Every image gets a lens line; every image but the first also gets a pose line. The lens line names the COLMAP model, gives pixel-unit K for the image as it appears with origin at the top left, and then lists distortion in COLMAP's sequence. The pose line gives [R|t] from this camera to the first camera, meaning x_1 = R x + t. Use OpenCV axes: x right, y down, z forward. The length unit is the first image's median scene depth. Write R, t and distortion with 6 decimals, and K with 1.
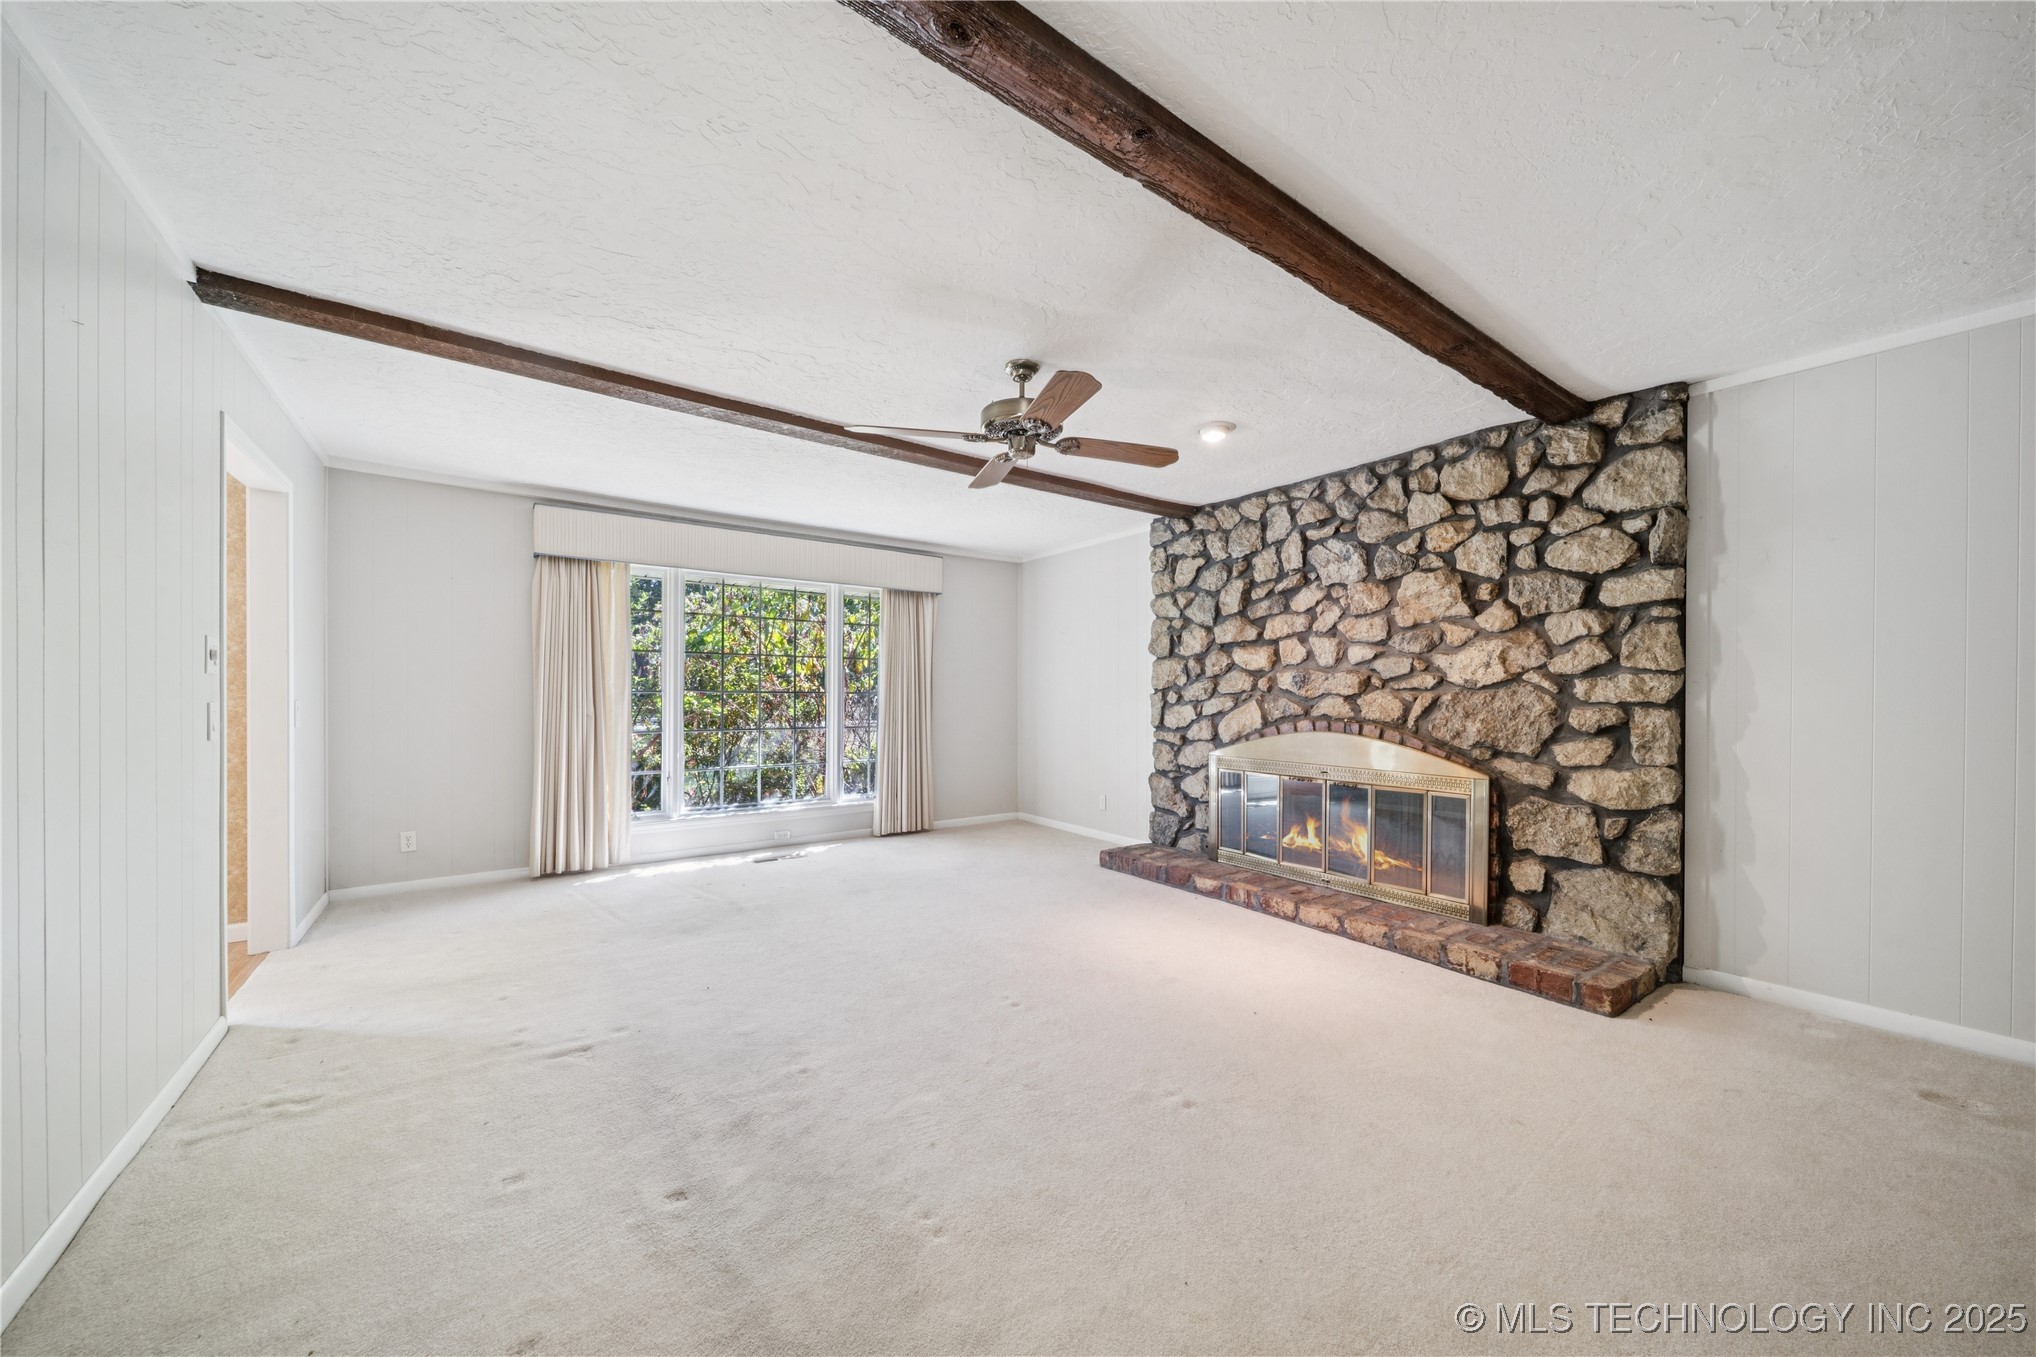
lens RADIAL K [[717.3, 0, 1012.4], [0, 717.3, 696.0], [0, 0, 1]] dist [-0.001648, -0.000730]
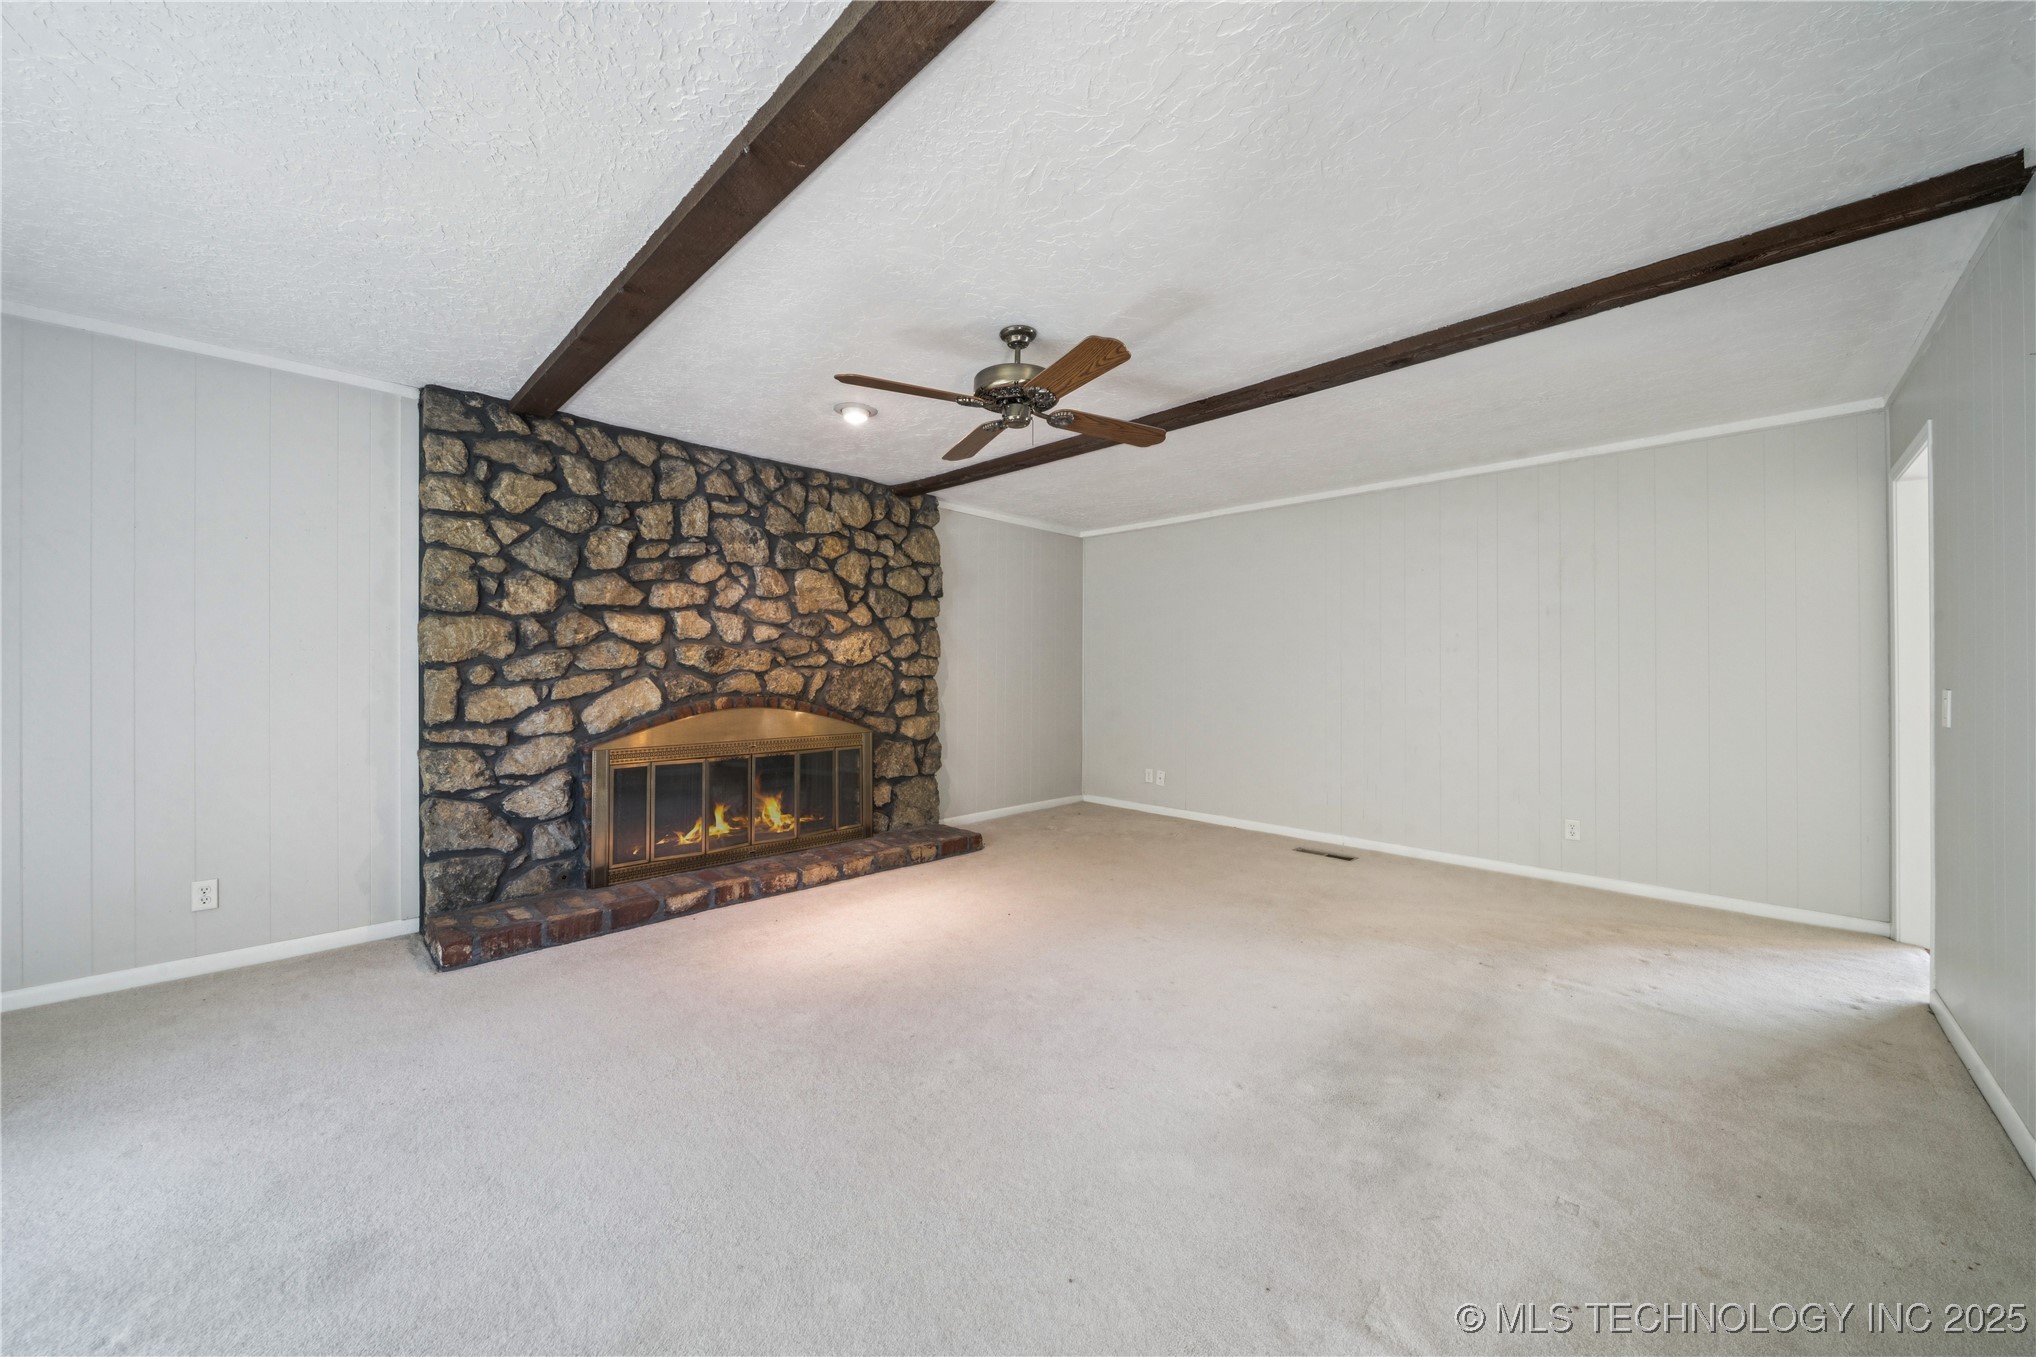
lens RADIAL K [[717.3, 0, 1011.4], [0, 717.3, 670.5], [0, 0, 1]] dist [-0.001648, -0.000730]
pose [[-0.160271, 0.004653, 0.987062, -0.621894], [0.005115, 0.999979, -0.003883, 0.003235], [-0.987060, 0.004427, -0.160292, 0.783189]]
